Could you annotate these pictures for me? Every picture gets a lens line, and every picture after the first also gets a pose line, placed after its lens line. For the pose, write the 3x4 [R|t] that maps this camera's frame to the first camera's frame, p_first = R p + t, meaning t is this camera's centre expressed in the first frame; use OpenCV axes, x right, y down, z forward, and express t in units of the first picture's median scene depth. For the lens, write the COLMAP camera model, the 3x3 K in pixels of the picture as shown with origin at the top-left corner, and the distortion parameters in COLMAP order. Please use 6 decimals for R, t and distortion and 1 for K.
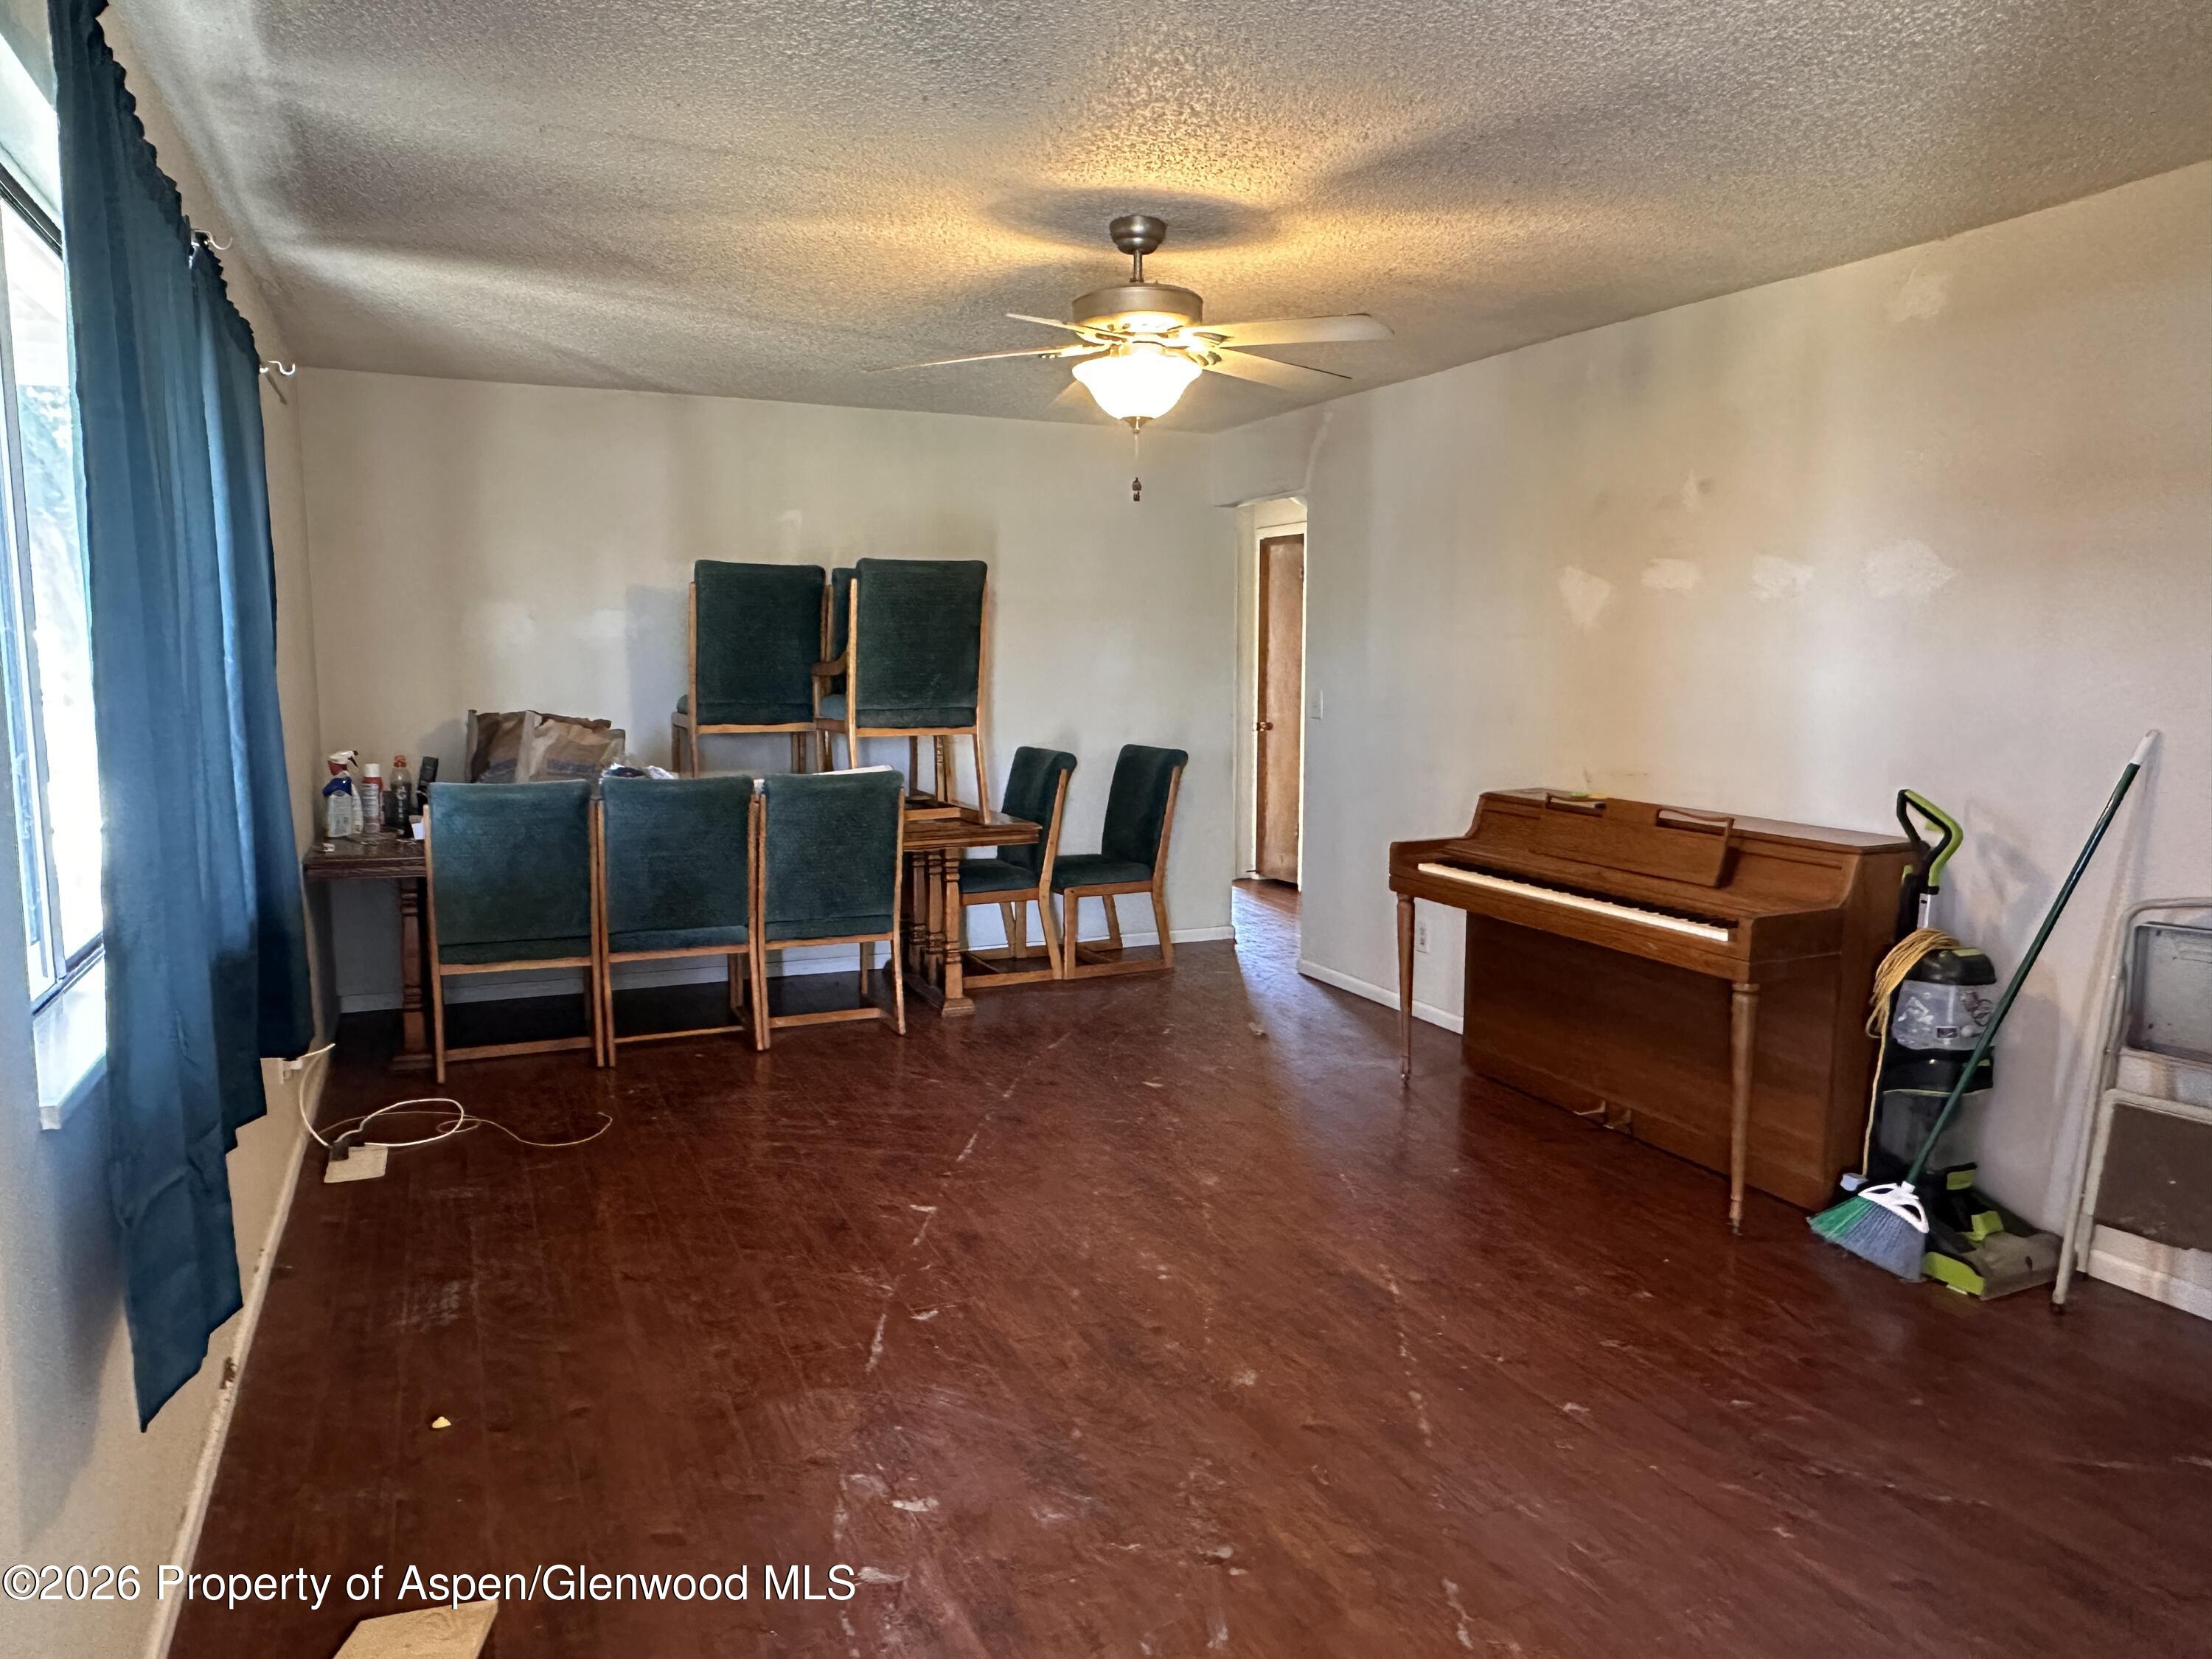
lens RADIAL K [[1473.0, 0, 1106.1], [0, 1473.0, 791.9], [0, 0, 1]] dist [0.001370, -0.002153]
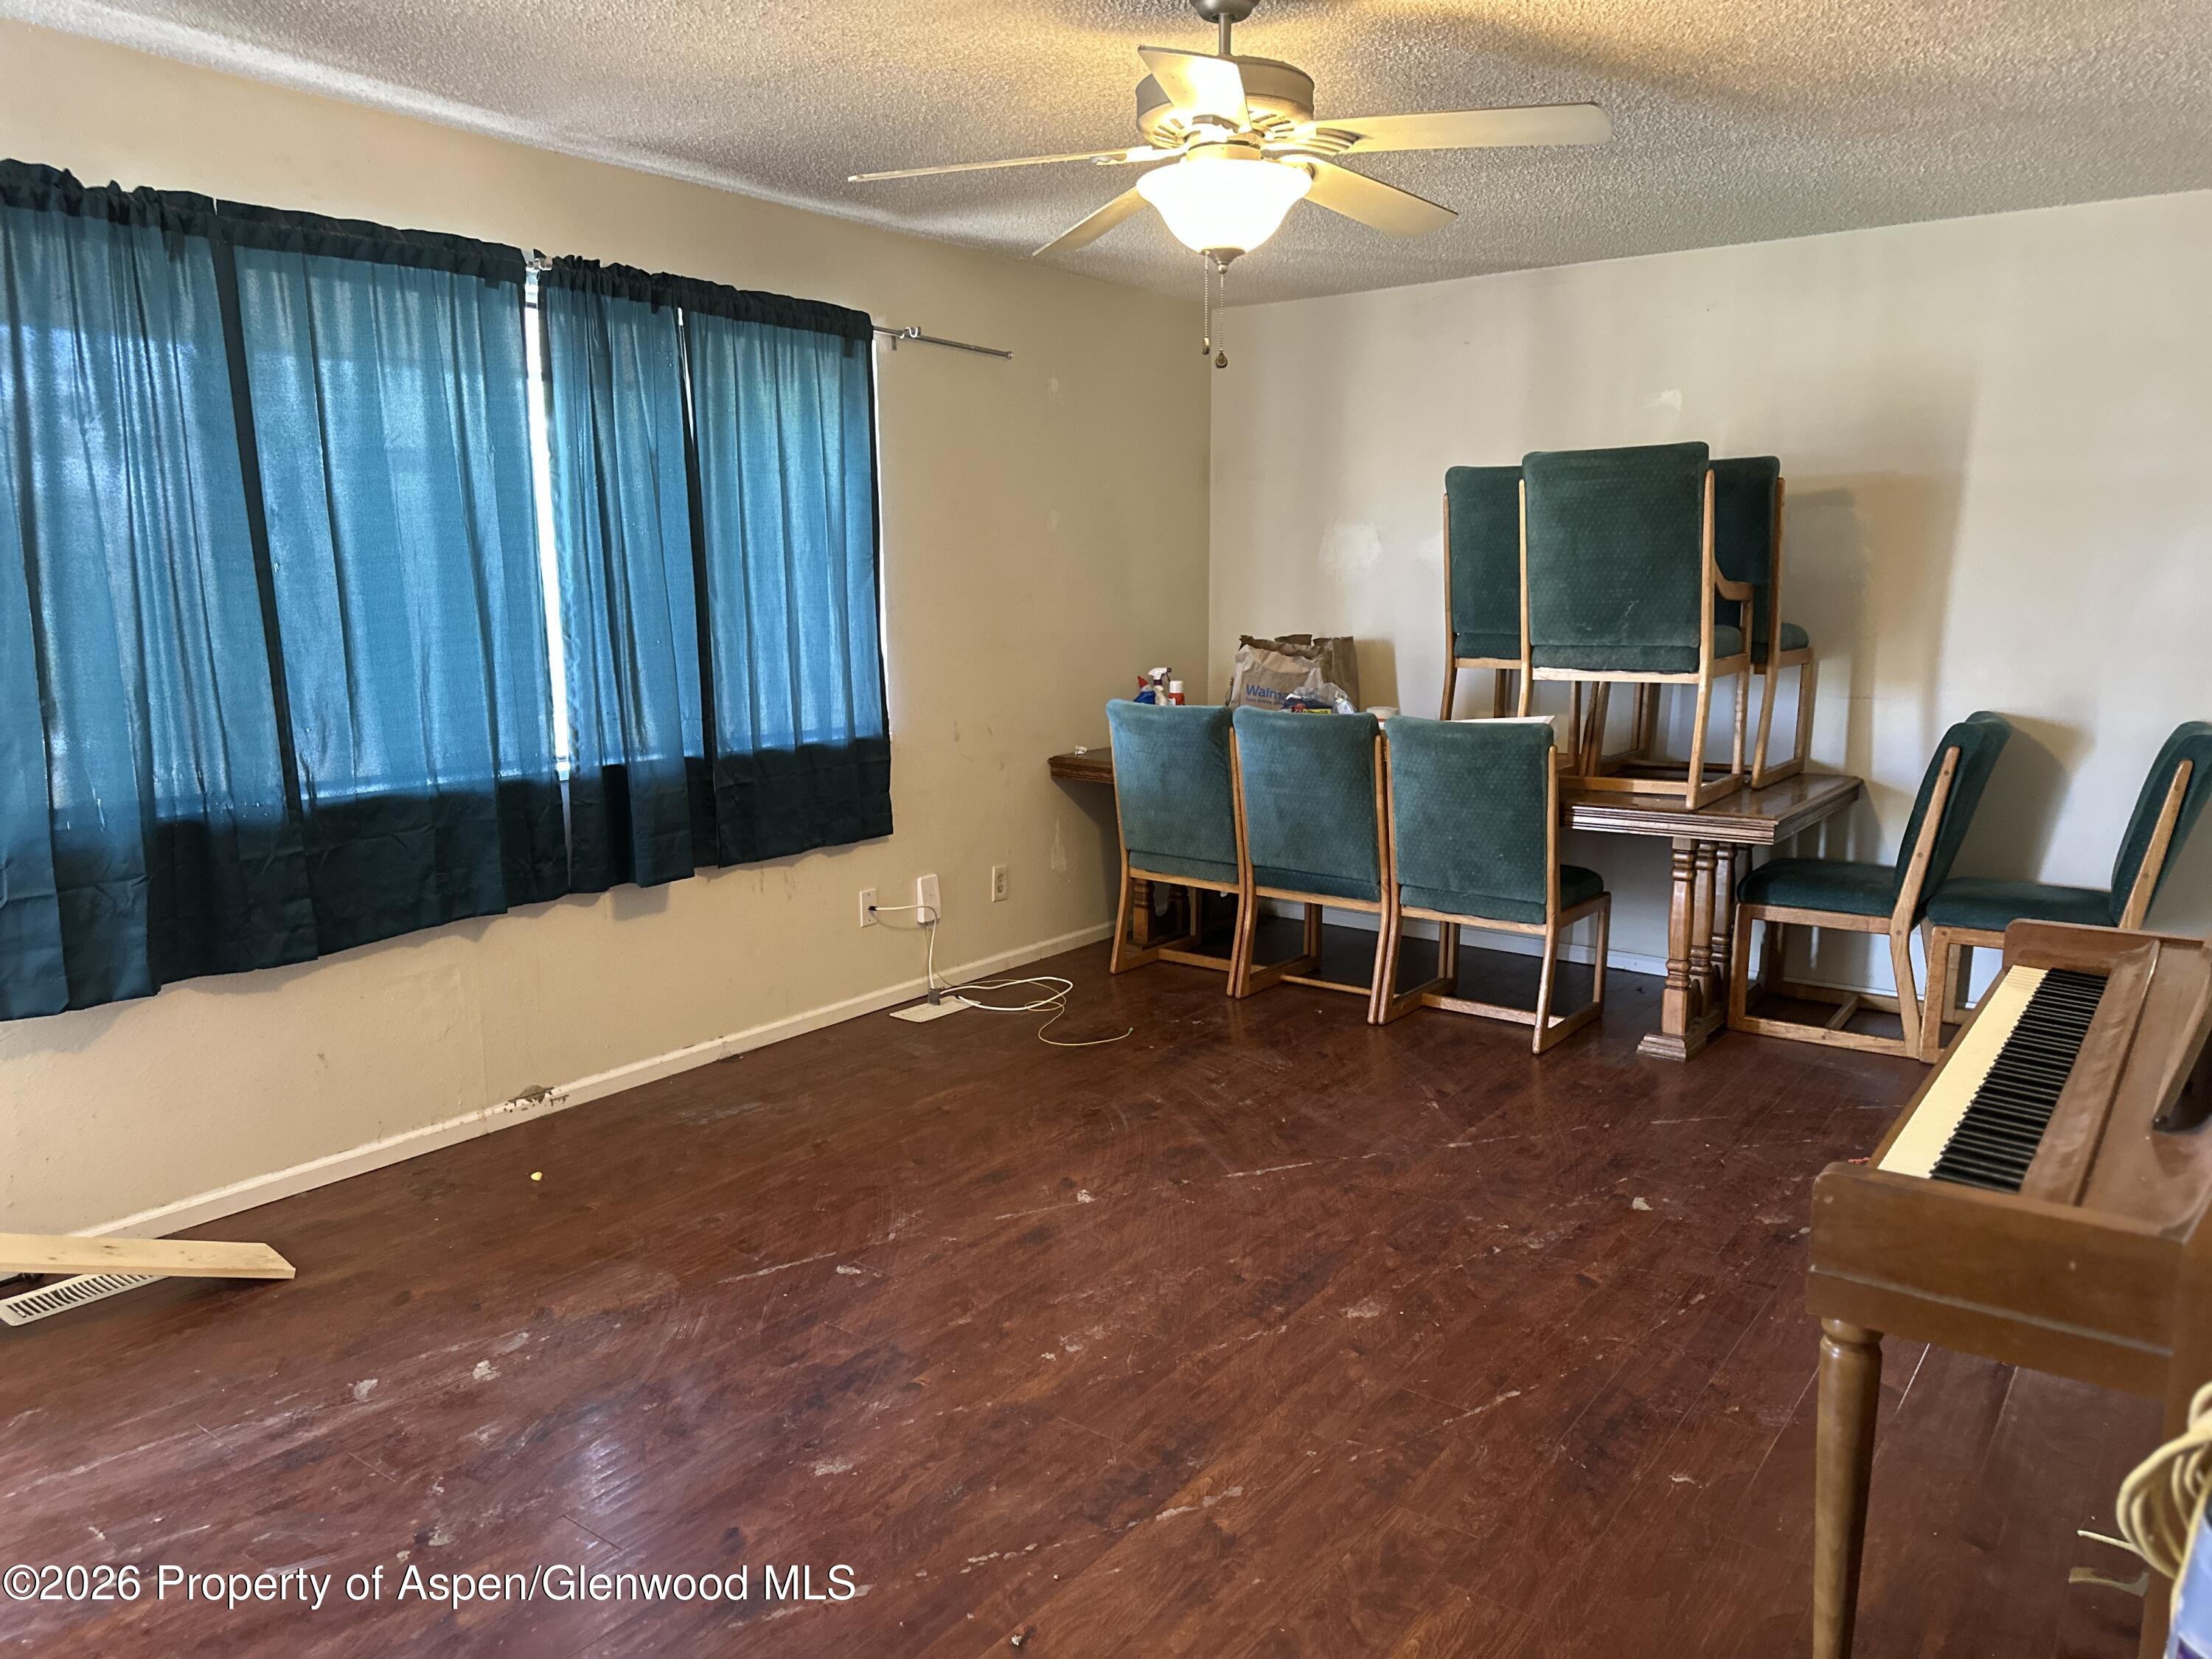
lens RADIAL K [[1552.1, 0, 1106.0], [0, 1552.1, 829.5], [0, 0, 1]] dist [0.123238, -0.193632]
pose [[0.482482, 0.135817, -0.865312, 0.627960], [-0.078084, 0.990641, 0.111951, -0.044403], [0.872418, 0.013553, 0.488572, 0.501193]]
